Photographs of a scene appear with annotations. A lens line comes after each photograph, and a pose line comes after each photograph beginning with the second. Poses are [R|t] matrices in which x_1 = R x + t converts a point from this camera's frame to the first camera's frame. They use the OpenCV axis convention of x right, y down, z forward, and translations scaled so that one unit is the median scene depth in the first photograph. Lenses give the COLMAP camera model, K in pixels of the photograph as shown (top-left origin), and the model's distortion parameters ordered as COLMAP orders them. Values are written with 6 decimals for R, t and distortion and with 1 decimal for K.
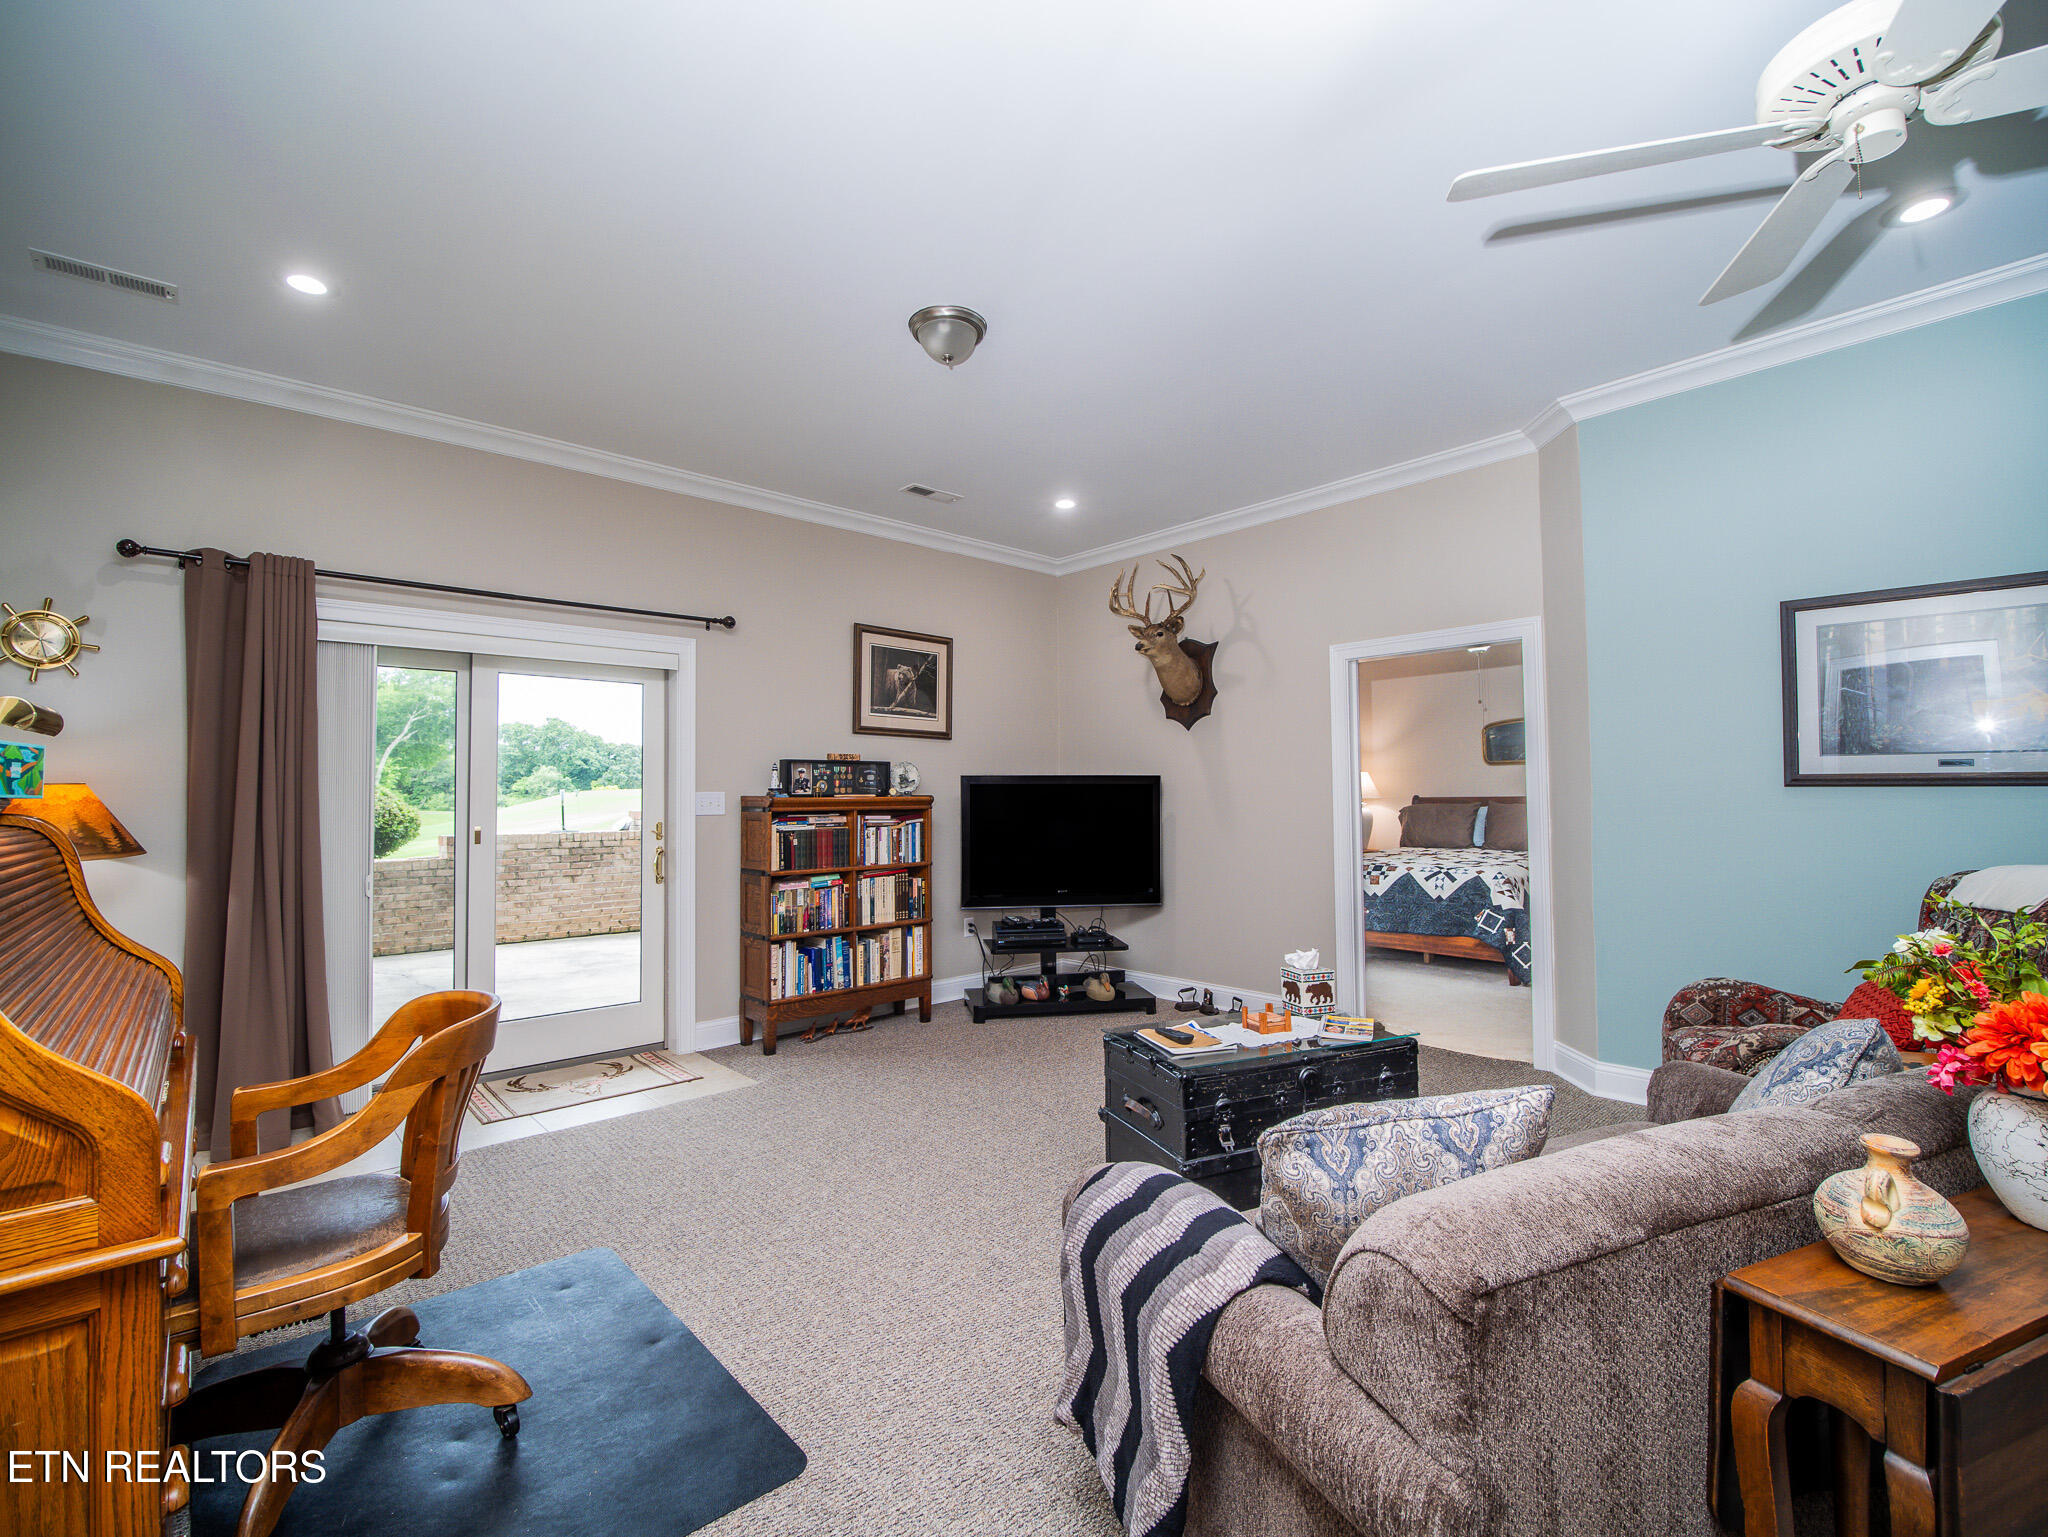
lens RADIAL K [[912.9, 0, 1024.4], [0, 912.9, 763.6], [0, 0, 1]] dist [-0.013611, -0.000226]
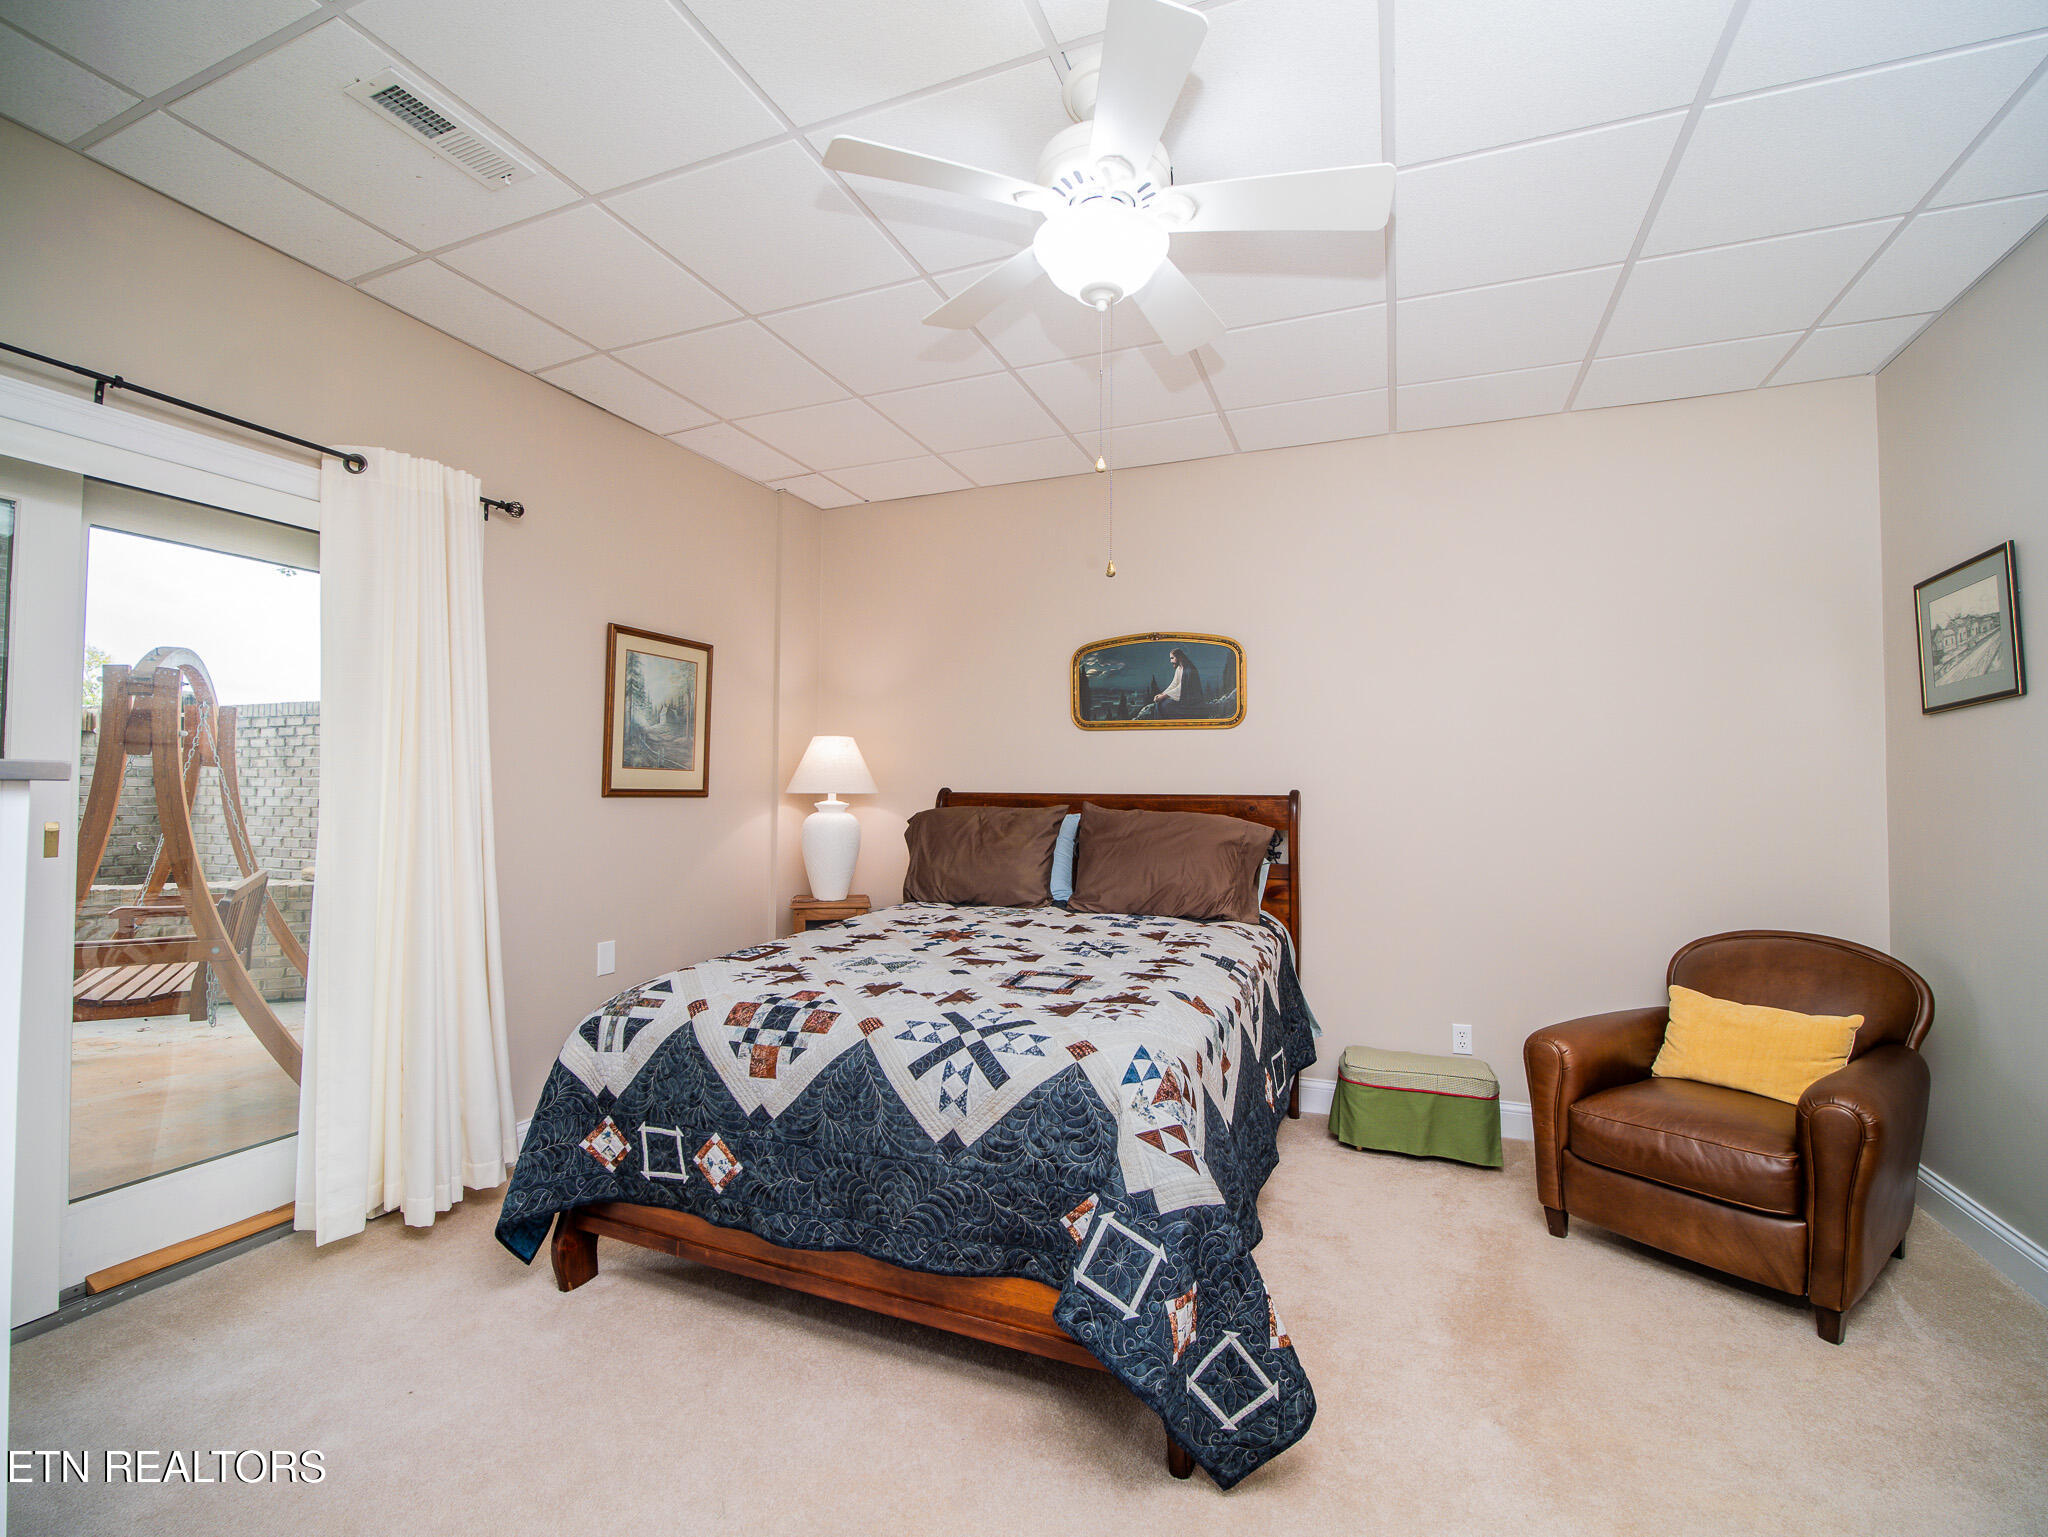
lens RADIAL K [[912.9, 0, 1024.4], [0, 912.9, 763.6], [0, 0, 1]] dist [-0.013611, -0.000226]
pose [[0.903134, 0.029785, 0.428325, 0.347701], [-0.033347, 0.999444, 0.000812, 0.026915], [-0.428063, -0.015017, 0.903624, 0.727301]]
